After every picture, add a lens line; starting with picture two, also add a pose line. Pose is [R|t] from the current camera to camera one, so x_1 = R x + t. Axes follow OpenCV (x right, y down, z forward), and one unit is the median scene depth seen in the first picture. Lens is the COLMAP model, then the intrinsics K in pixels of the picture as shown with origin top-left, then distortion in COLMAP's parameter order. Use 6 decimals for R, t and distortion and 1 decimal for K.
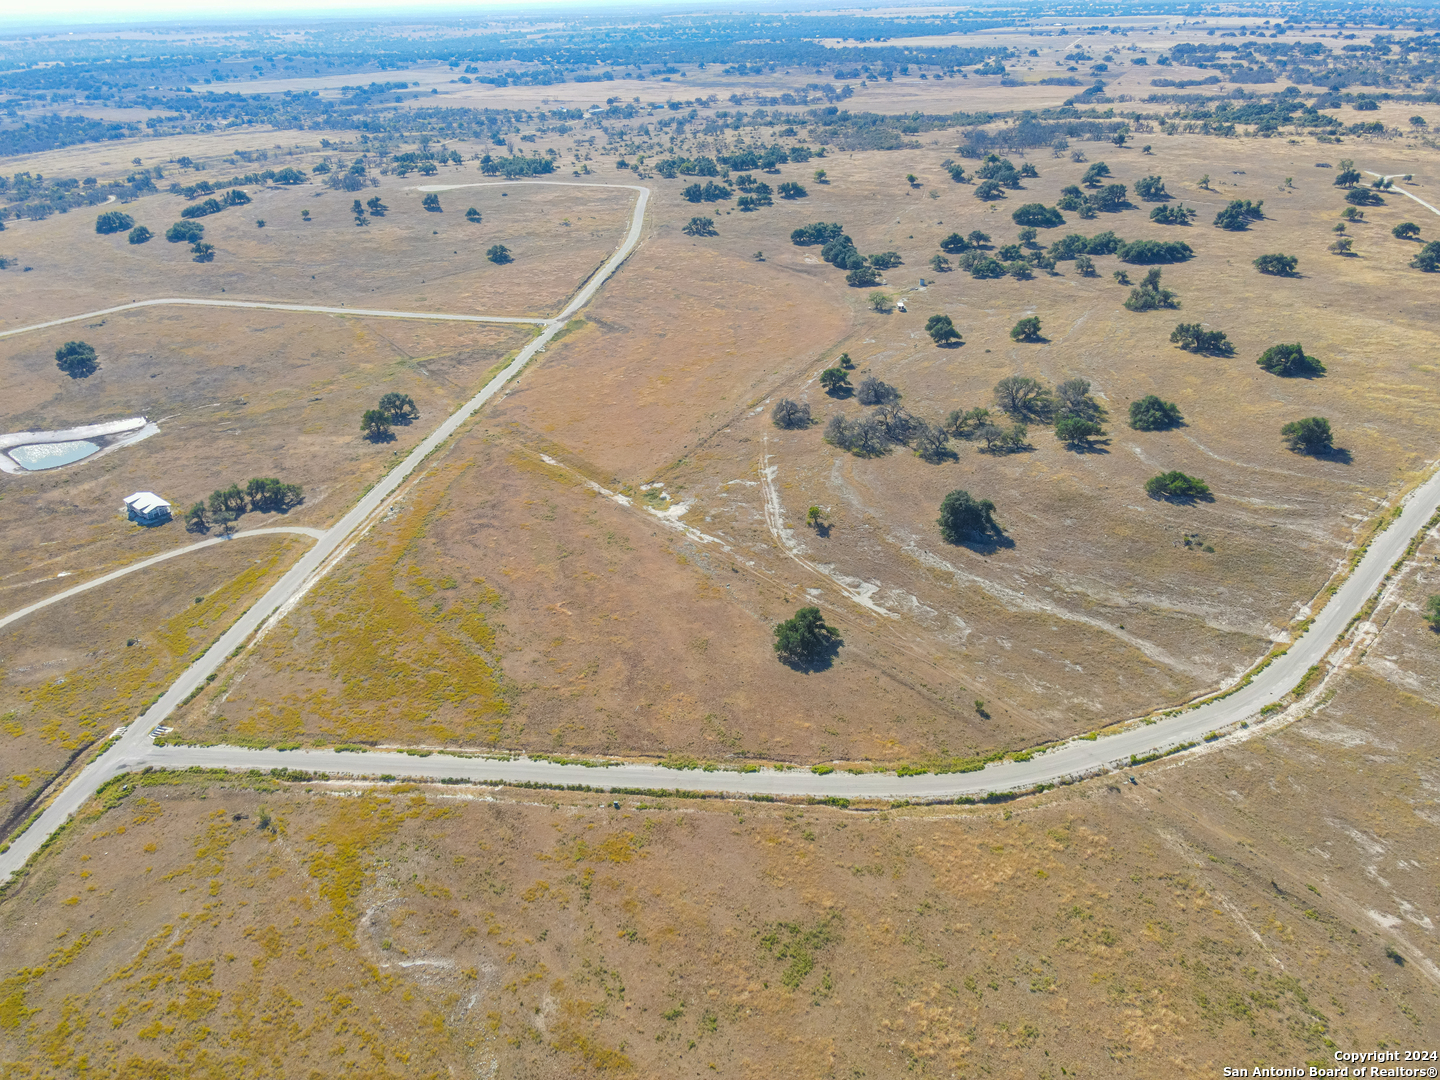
lens RADIAL K [[1035.7, 0, 718.3], [0, 1035.7, 559.7], [0, 0, 1]] dist [0.009221, 0.021985]
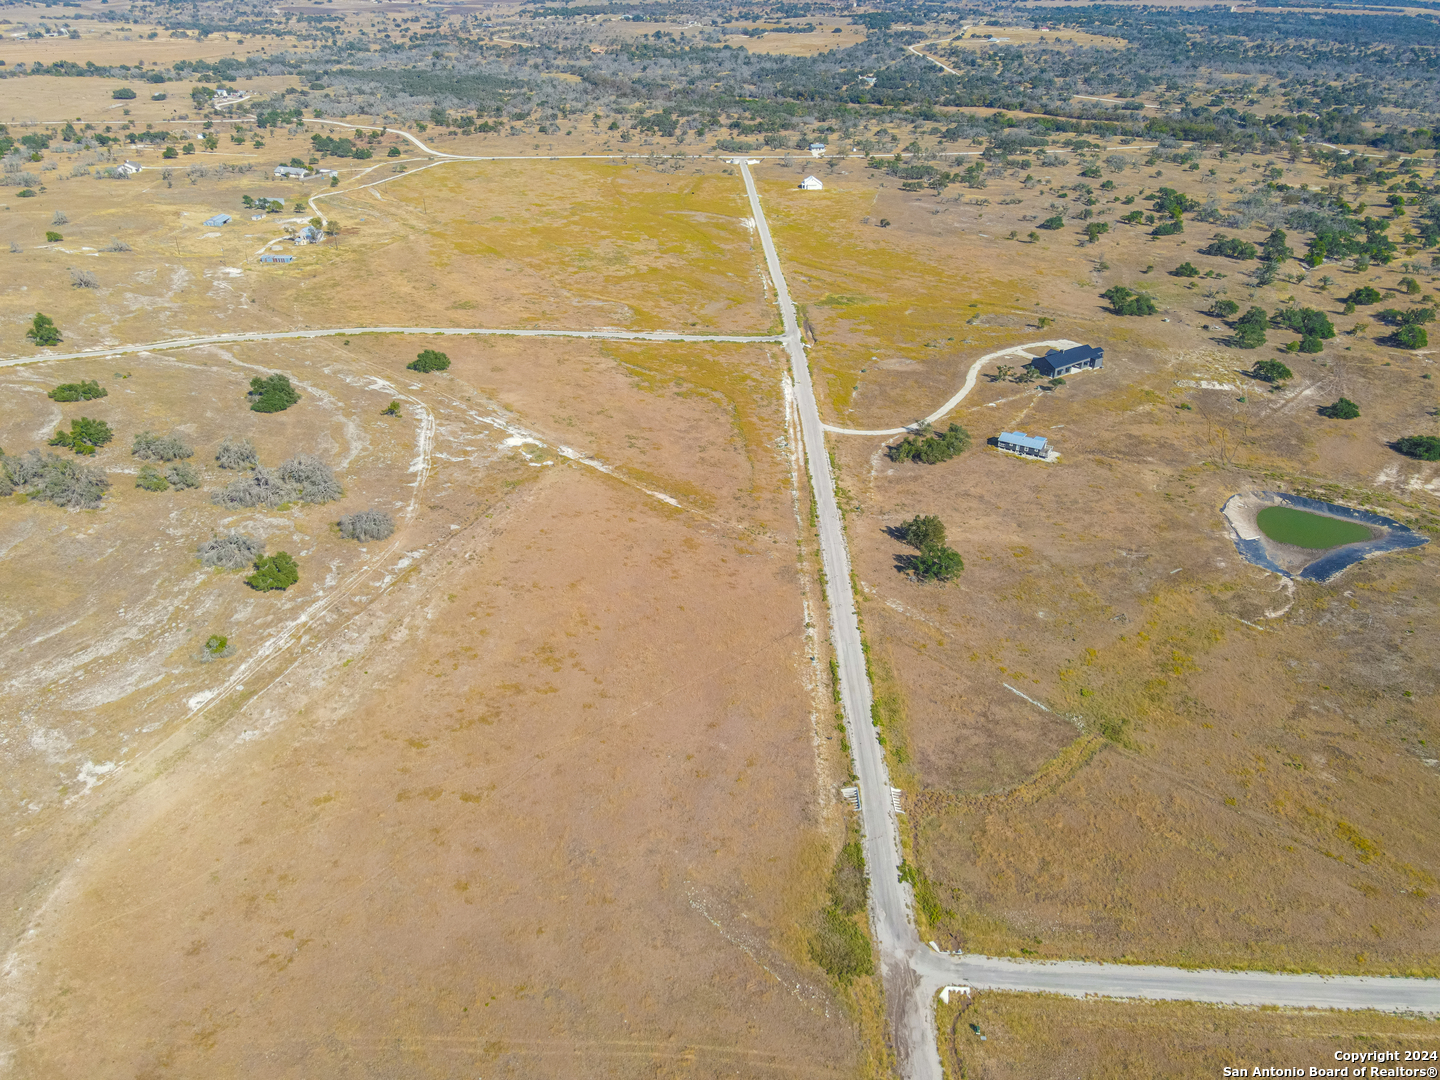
lens RADIAL K [[1057.1, 0, 690.8], [0, 1057.1, 541.9], [0, 0, 1]] dist [0.024935, -0.010155]
pose [[-0.991064, 0.083551, -0.103974, -0.115086], [-0.044359, 0.528684, 0.847659, -1.099969], [0.125792, 0.844697, -0.520254, 1.969358]]
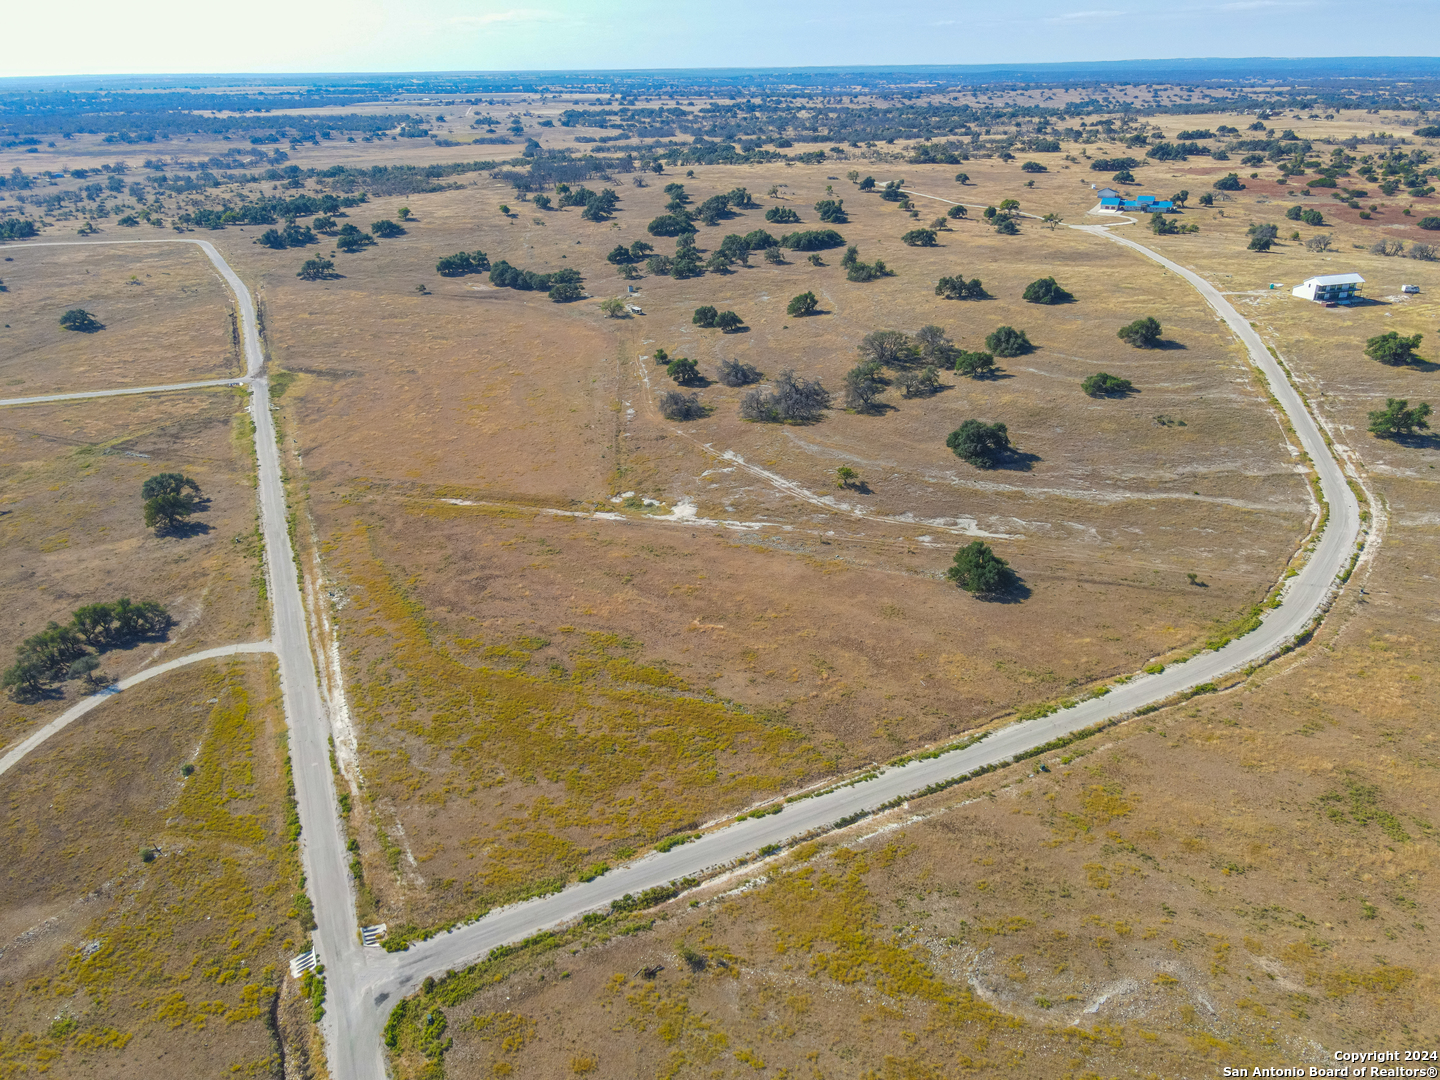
lens RADIAL K [[1035.9, 0, 717.6], [0, 1035.9, 556.8], [0, 0, 1]] dist [0.006221, 0.029671]
pose [[0.836725, -0.228098, 0.497858, -0.536286], [0.262504, 0.964930, 0.000914, -0.003768], [-0.480607, 0.129925, 0.867258, 0.269912]]
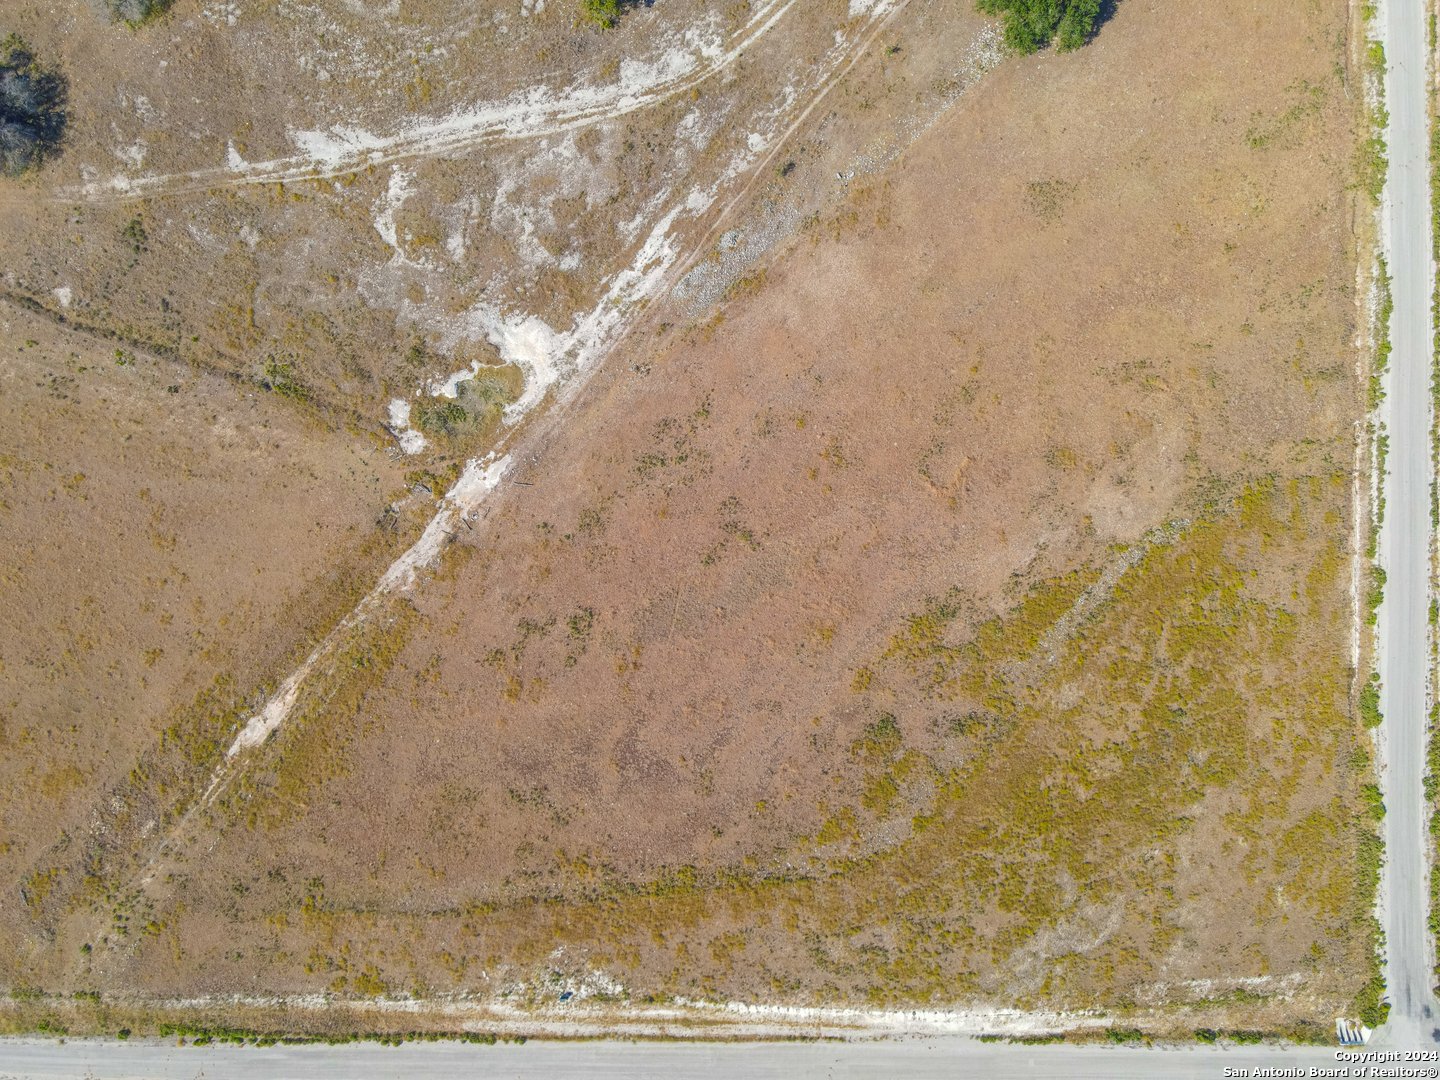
lens RADIAL K [[1013.1, 0, 723.3], [0, 1013.1, 588.8], [0, 0, 1]] dist [0.005769, 0.028318]
pose [[-0.158263, -0.987202, 0.019614, -0.194739], [0.496161, -0.062336, 0.865990, -0.457276], [-0.853684, 0.146786, 0.499677, 0.840597]]
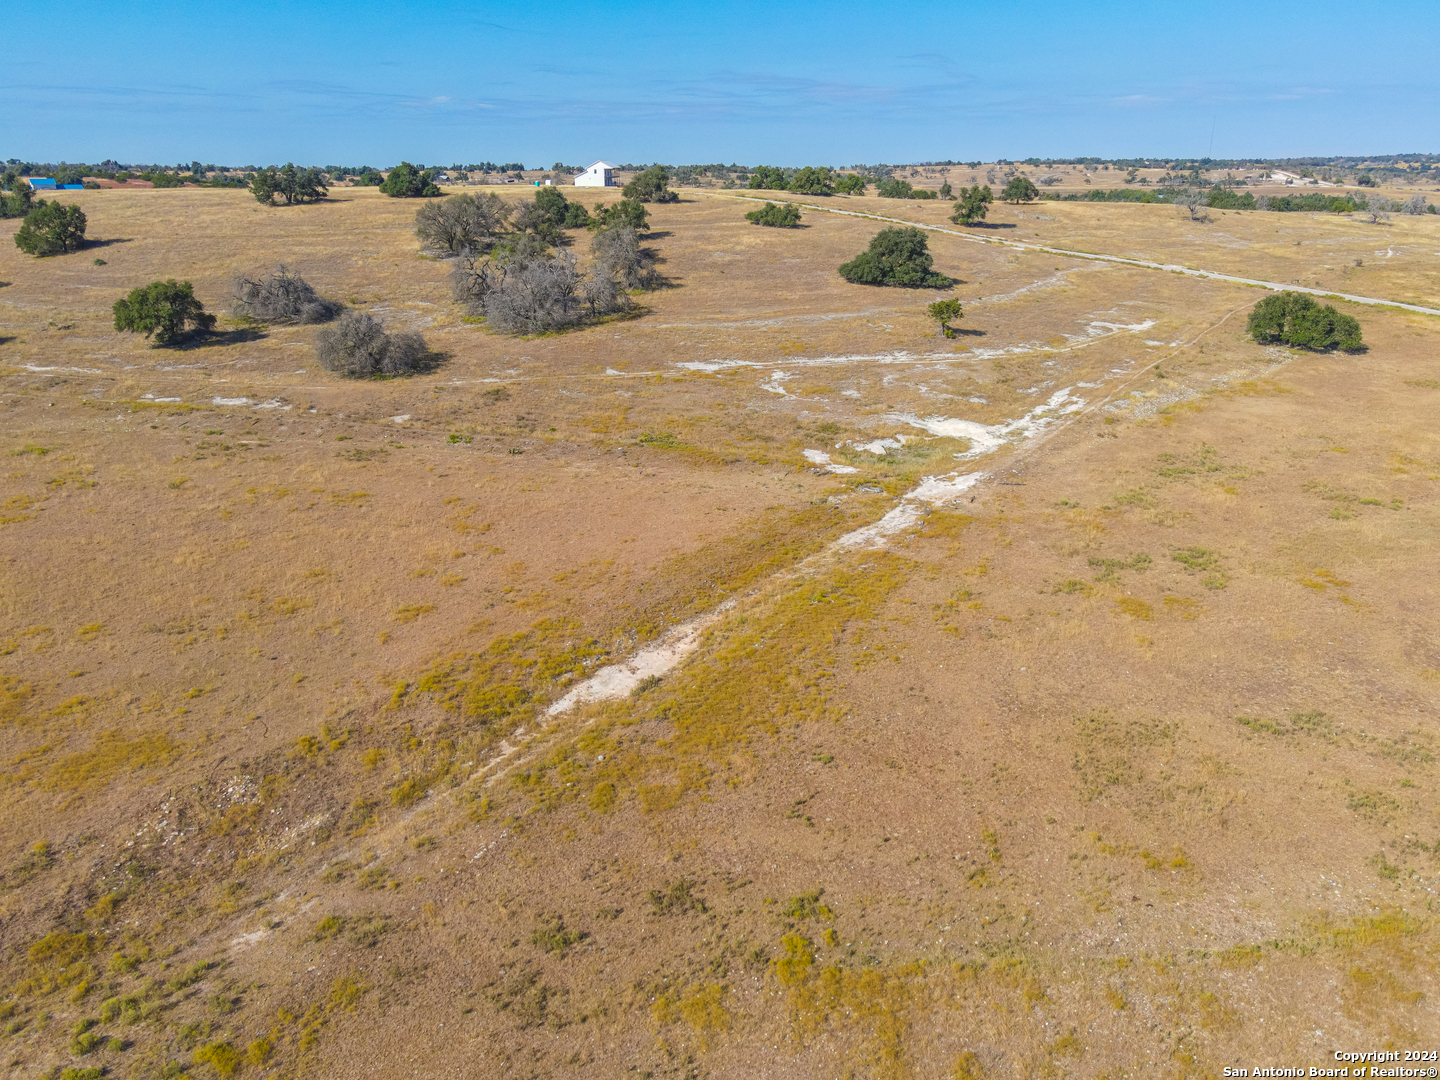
lens RADIAL K [[1040.5, 0, 706.1], [0, 1040.5, 541.4], [0, 0, 1]] dist [-0.000961, 0.061803]
pose [[-0.238908, -0.312392, 0.919420, -0.432742], [0.478998, 0.785713, 0.391428, -0.237145], [-0.844680, 0.533916, -0.038078, 1.291828]]
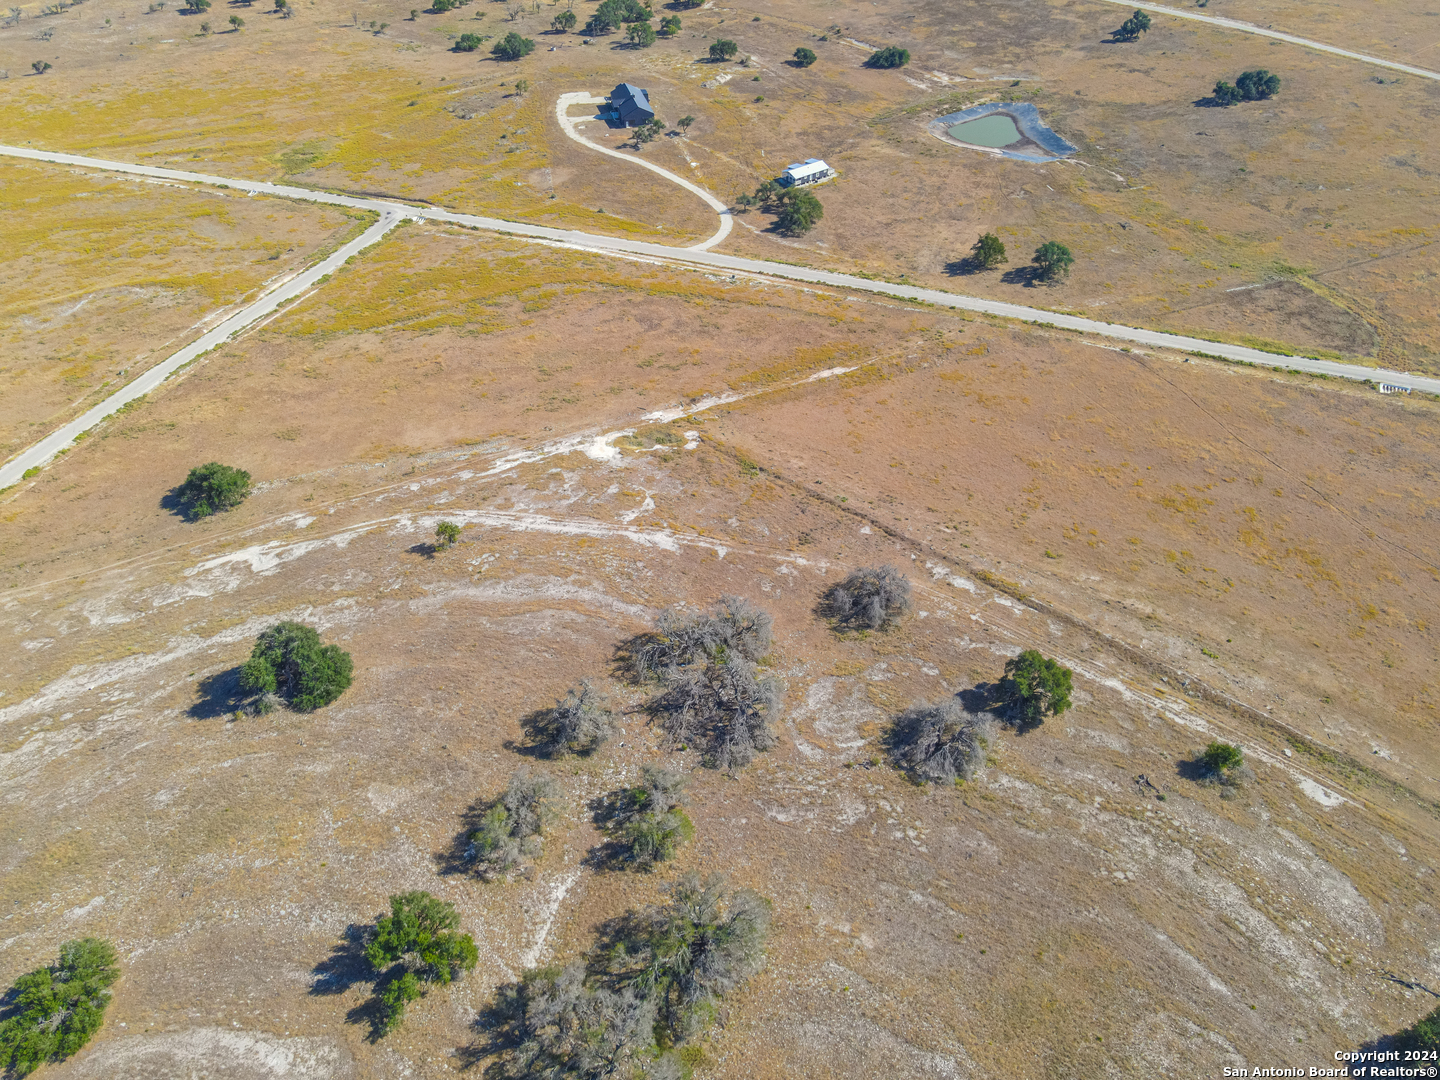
lens RADIAL K [[1053.6, 0, 710.0], [0, 1053.6, 543.5], [0, 0, 1]] dist [0.006289, 0.030326]
pose [[-0.231602, 0.663179, -0.711726, 0.598933], [-0.450621, 0.575258, 0.682656, -0.642432], [0.862149, 0.478823, 0.165611, 1.132027]]
